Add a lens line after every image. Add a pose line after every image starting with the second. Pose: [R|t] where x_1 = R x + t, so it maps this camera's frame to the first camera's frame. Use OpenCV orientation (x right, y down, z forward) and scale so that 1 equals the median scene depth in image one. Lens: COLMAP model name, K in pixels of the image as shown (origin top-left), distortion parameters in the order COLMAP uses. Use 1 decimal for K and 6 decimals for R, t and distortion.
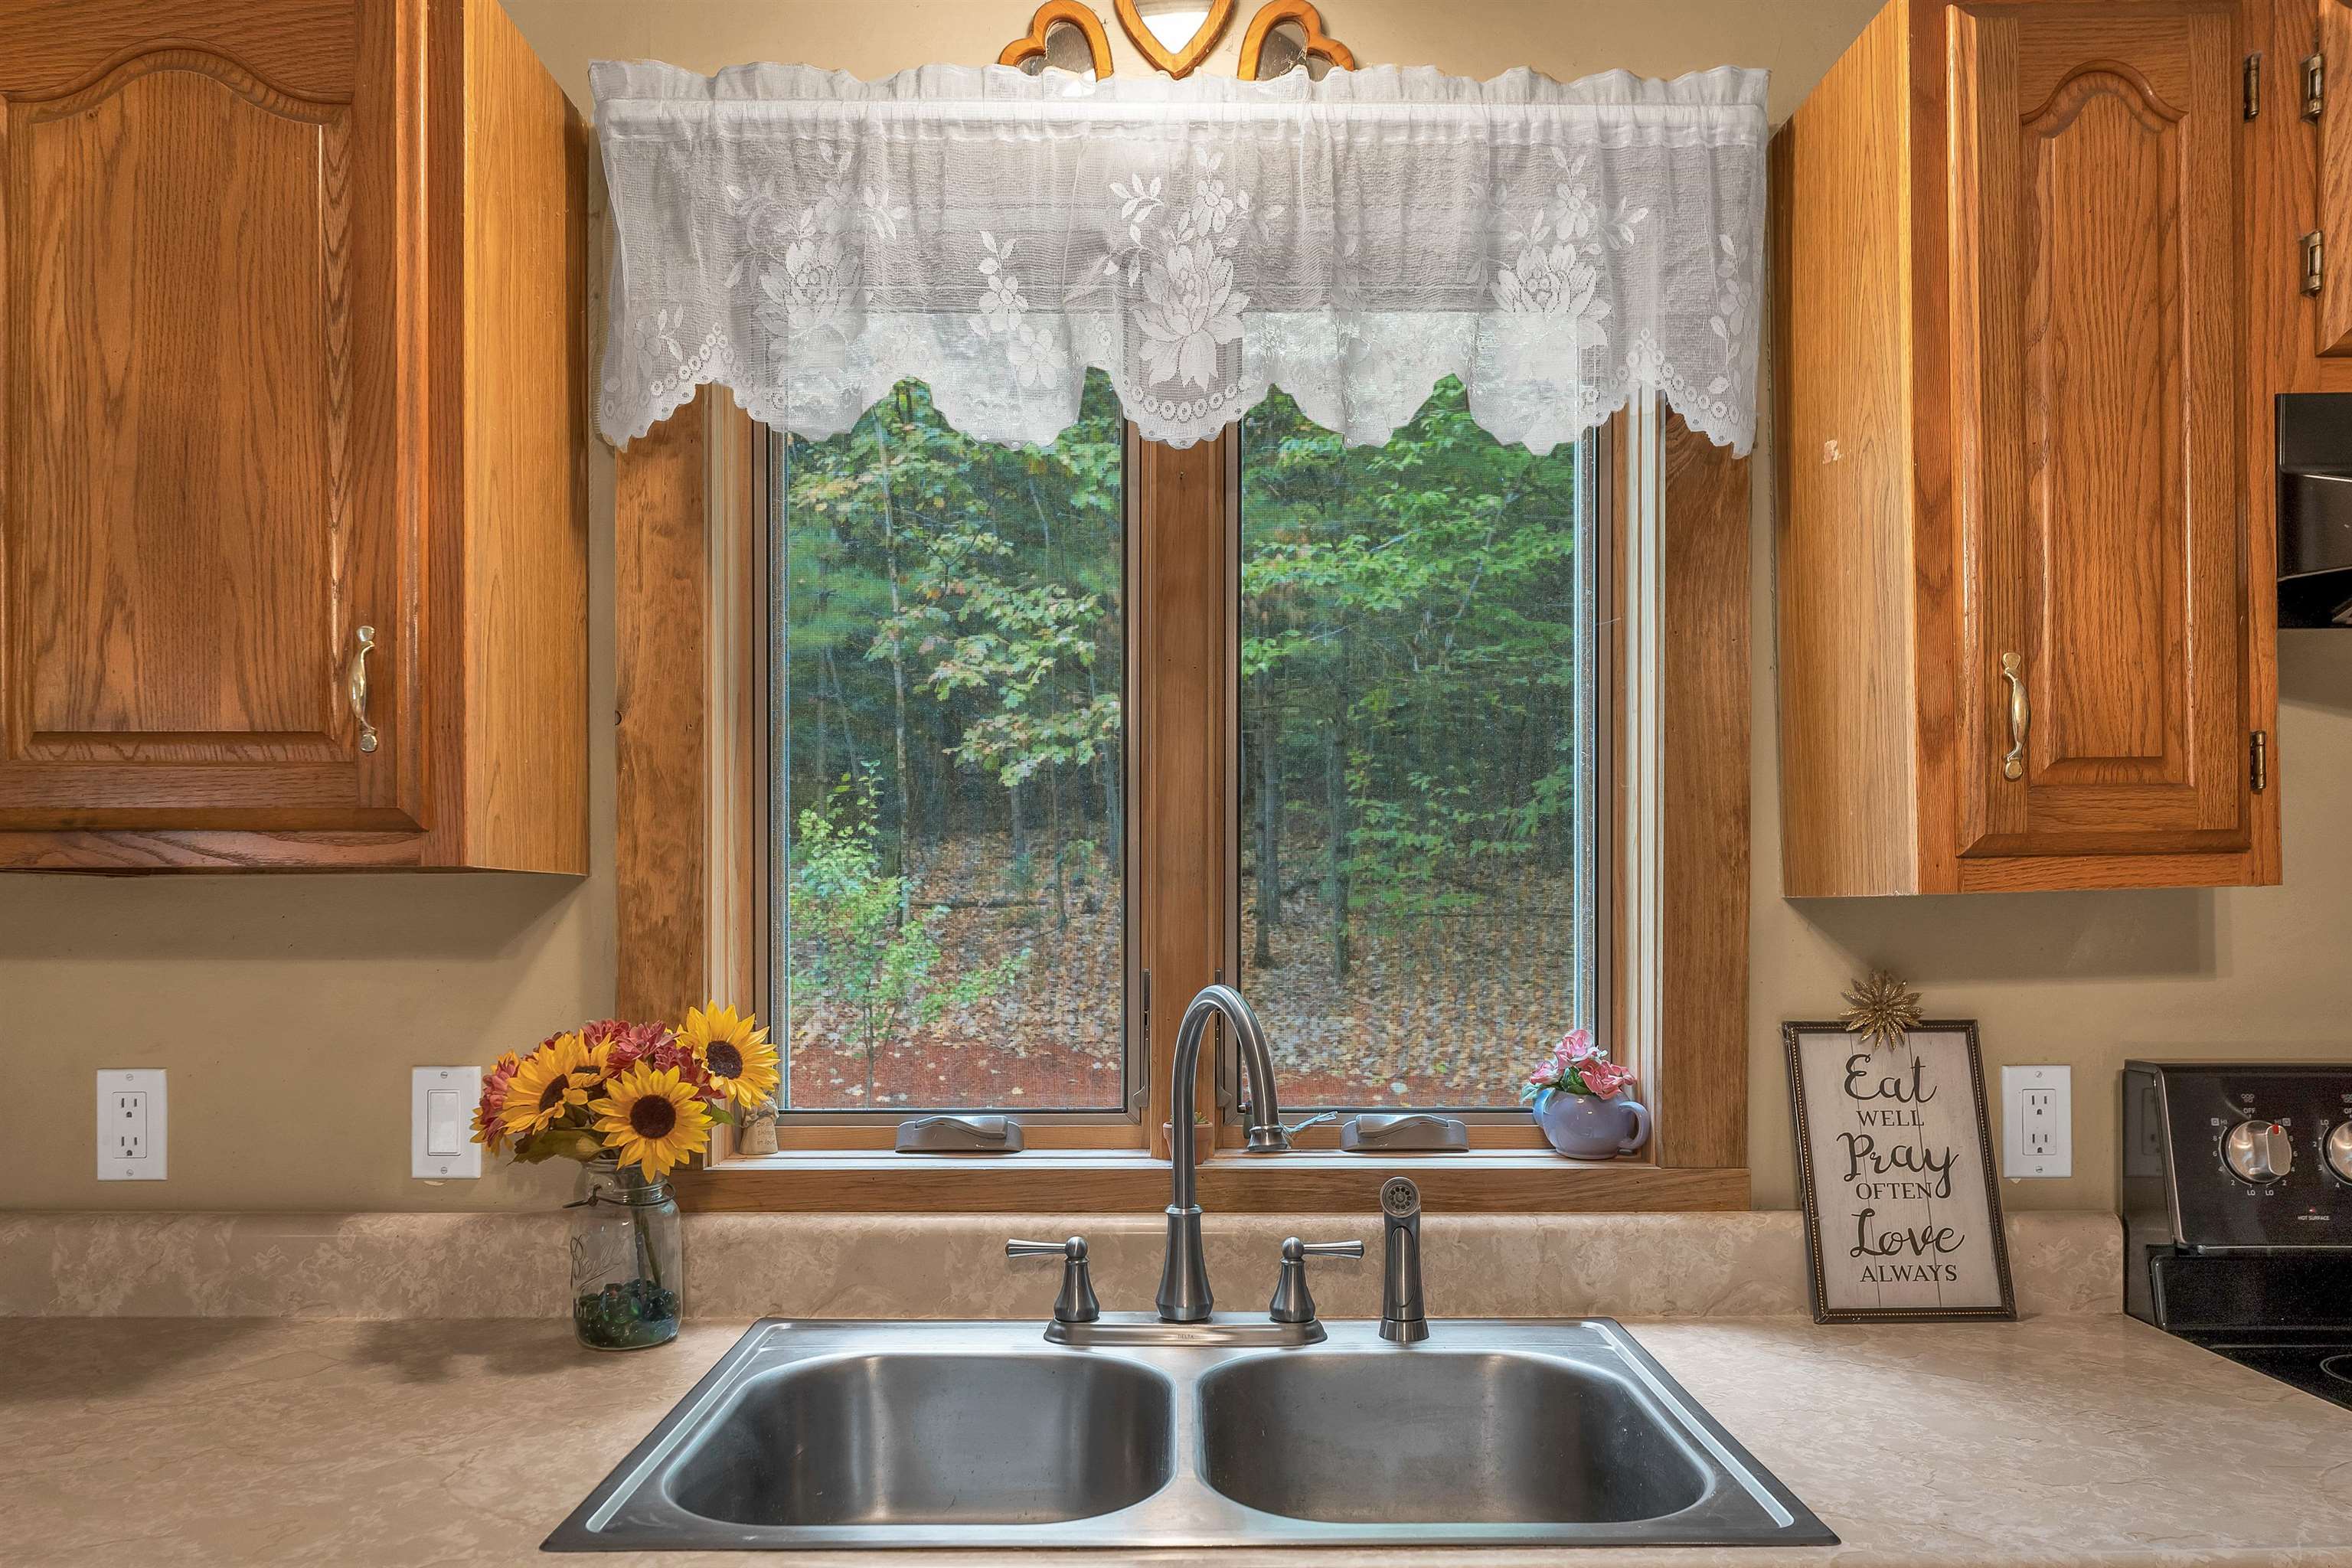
lens RADIAL K [[1693.8, 0, 1176.8], [0, 1693.8, 926.7], [0, 0, 1]] dist [0.030056, -0.001324]
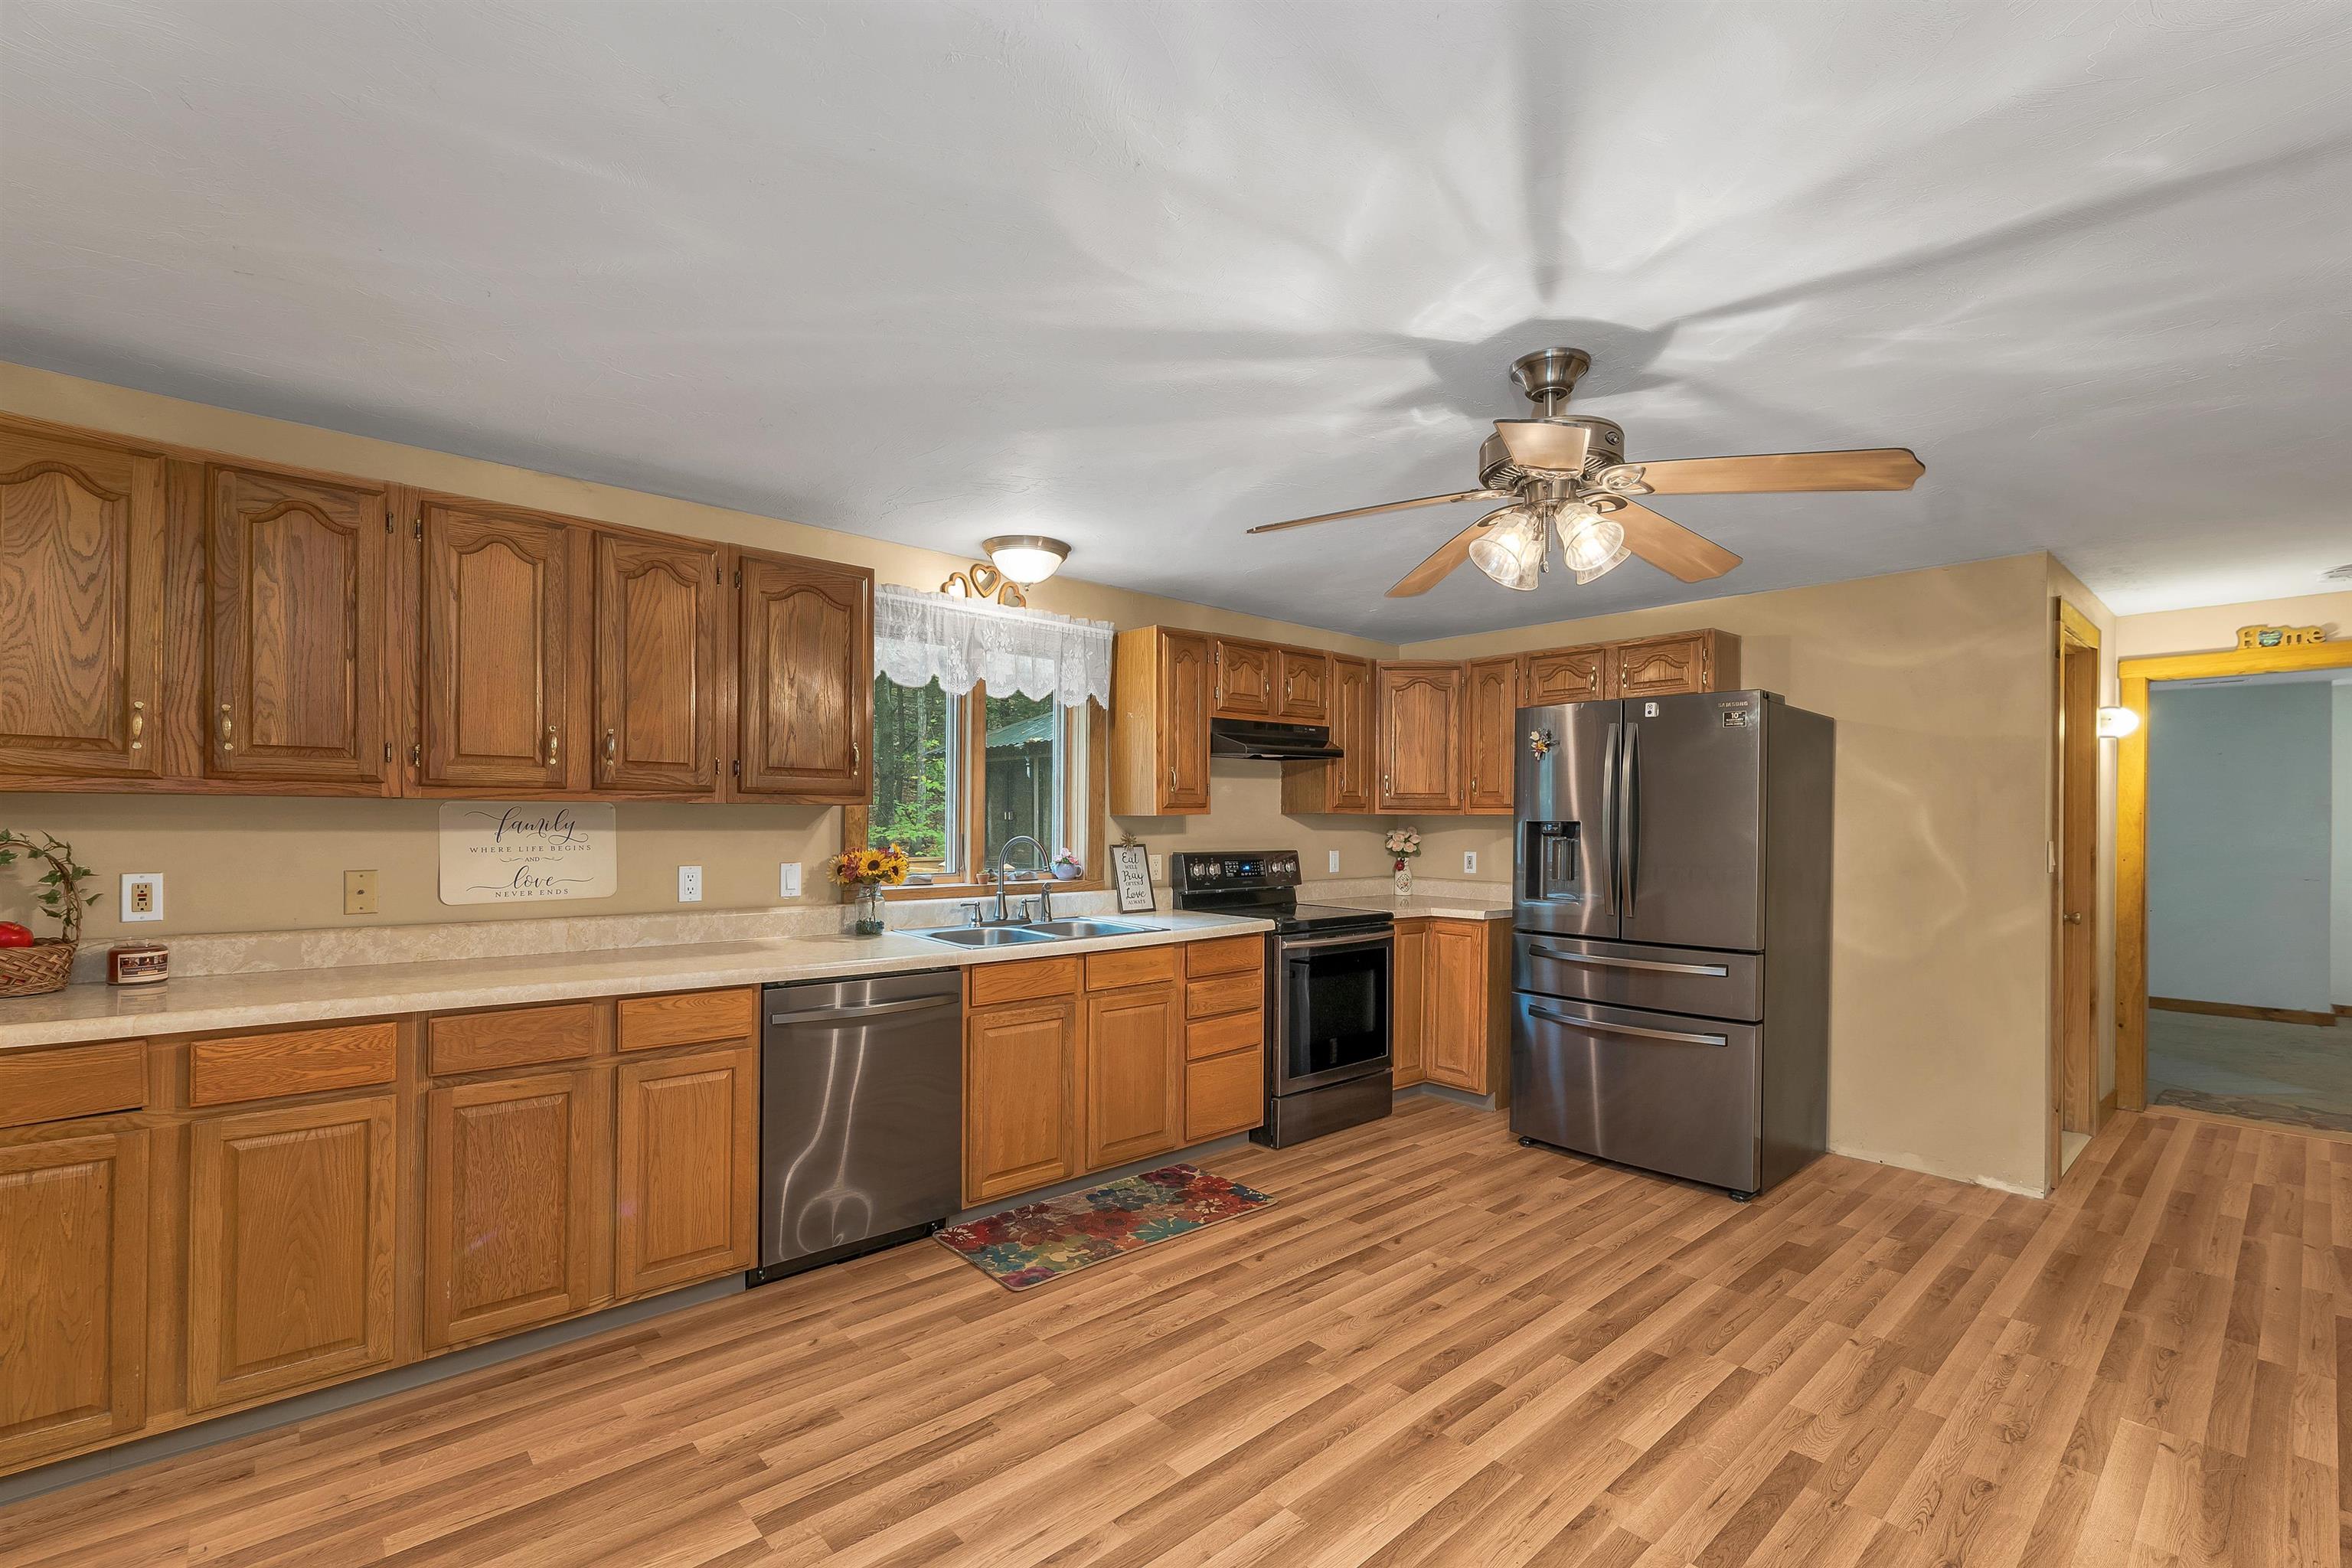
lens RADIAL K [[1025.9, 0, 1171.8], [0, 1025.9, 810.4], [0, 0, 1]] dist [-0.017497, -0.000125]
pose [[0.748370, 0.010843, 0.663193, -1.223138], [-0.004764, 0.999928, -0.010972, -0.001812], [-0.663265, 0.005051, 0.748368, -1.000286]]
